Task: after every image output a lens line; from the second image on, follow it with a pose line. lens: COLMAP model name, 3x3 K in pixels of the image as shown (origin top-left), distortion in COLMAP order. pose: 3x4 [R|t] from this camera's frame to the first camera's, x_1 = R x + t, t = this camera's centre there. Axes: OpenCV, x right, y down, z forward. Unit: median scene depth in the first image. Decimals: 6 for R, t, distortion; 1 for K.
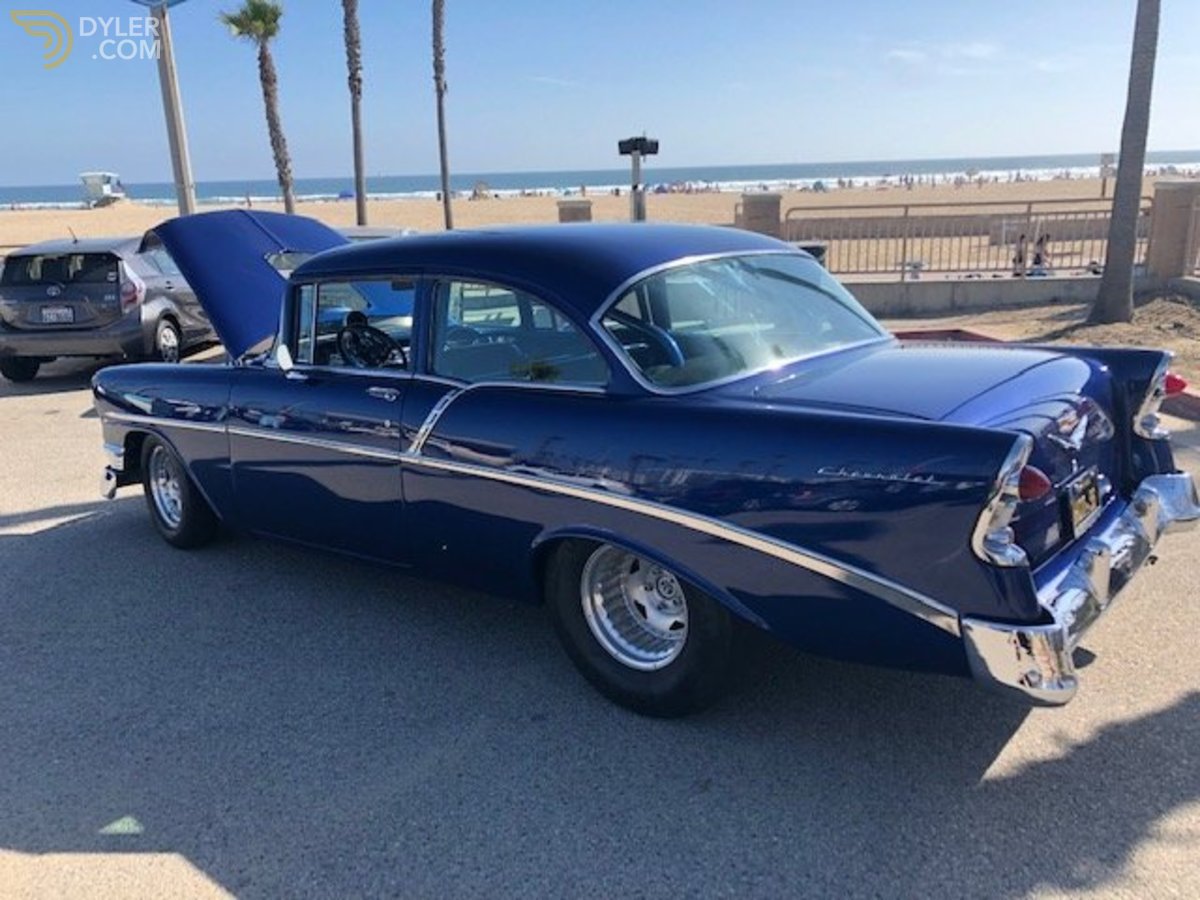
lens RADIAL K [[947.0, 0, 600.2], [0, 947.0, 498.0], [0, 0, 1]] dist [0.062409, 0.002949]
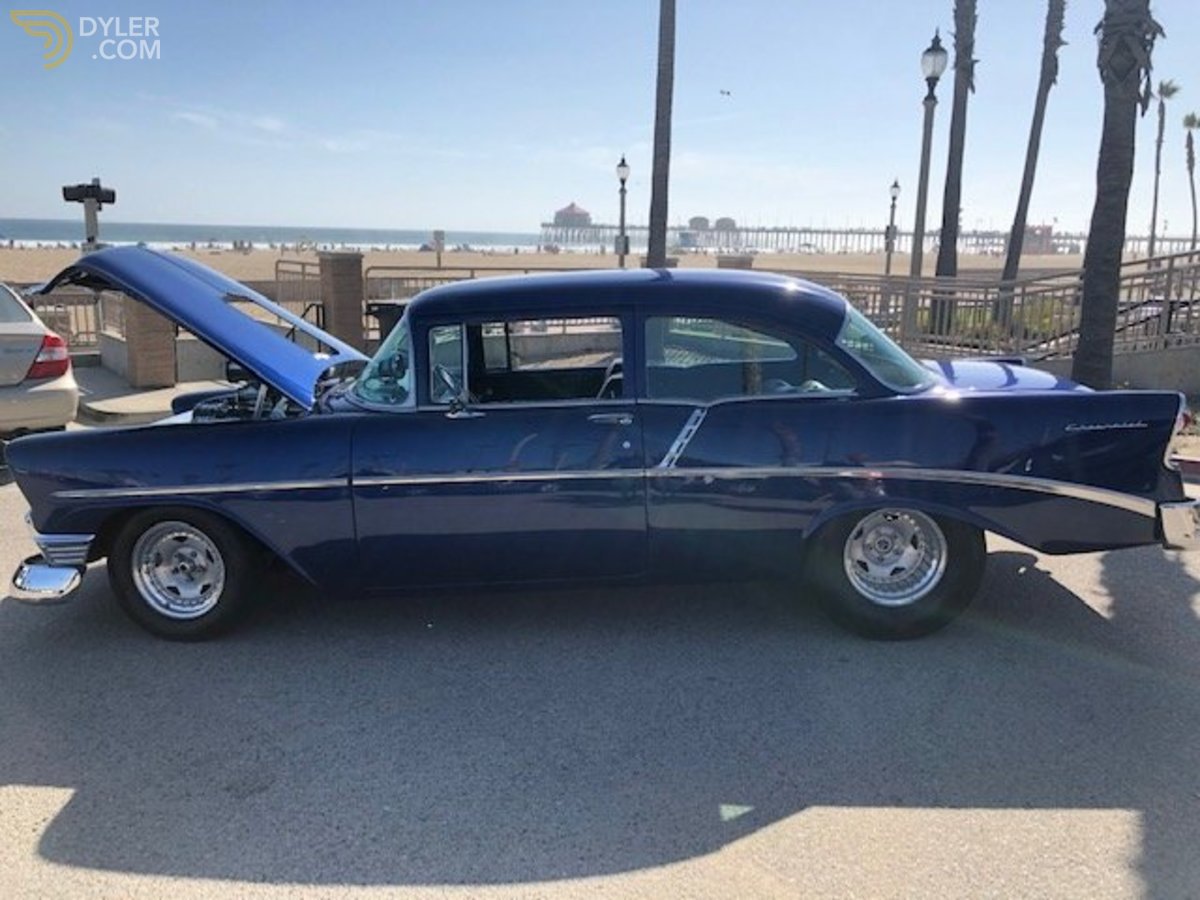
lens RADIAL K [[986.8, 0, 600.0], [0, 986.8, 450.0], [0, 0, 1]] dist [0.004180, 0.002593]
pose [[0.785964, -0.081615, 0.612862, -0.960913], [0.152604, 0.986189, -0.064375, -0.004722], [-0.599143, 0.144122, 0.787564, 0.133119]]
